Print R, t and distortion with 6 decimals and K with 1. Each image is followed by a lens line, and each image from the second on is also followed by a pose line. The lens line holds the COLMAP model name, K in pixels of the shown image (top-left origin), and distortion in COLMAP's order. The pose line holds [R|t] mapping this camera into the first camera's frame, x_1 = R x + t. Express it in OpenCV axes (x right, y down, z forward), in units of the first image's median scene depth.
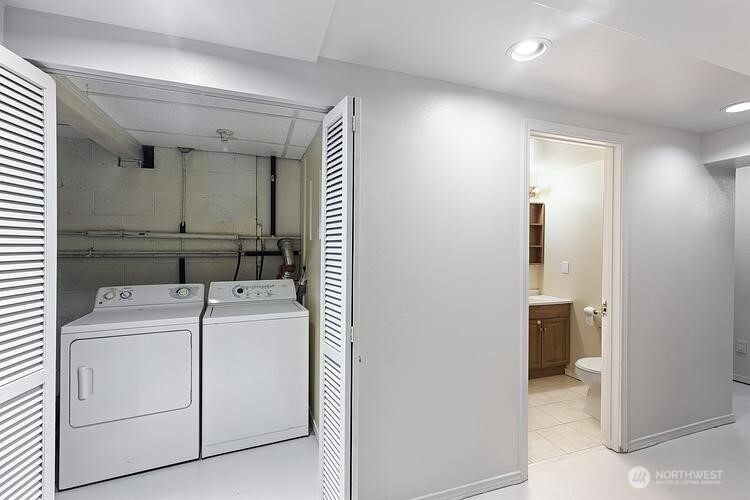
lens RADIAL K [[343.3, 0, 373.4], [0, 343.3, 248.7], [0, 0, 1]] dist [0.001637, 0.000041]
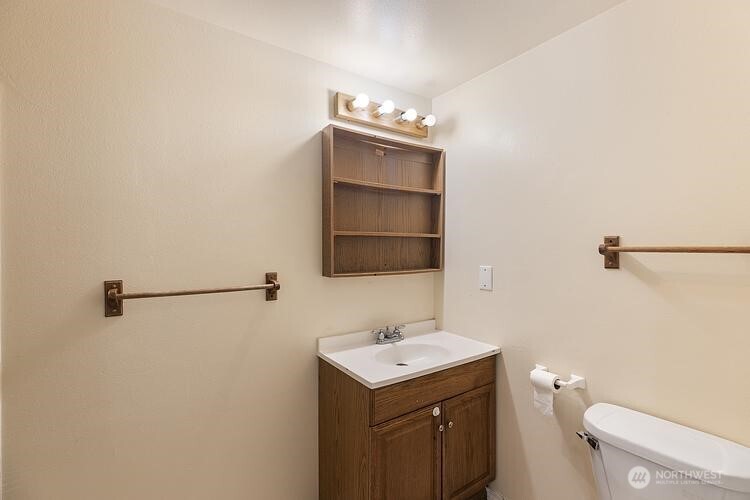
lens RADIAL K [[343.3, 0, 375.7], [0, 343.3, 249.1], [0, 0, 1]] dist [0.001637, 0.000041]
pose [[0.961696, -0.007564, 0.274013, 0.287136], [0.006516, 0.999968, 0.004736, 0.011748], [-0.274040, -0.002770, 0.961714, 0.595721]]
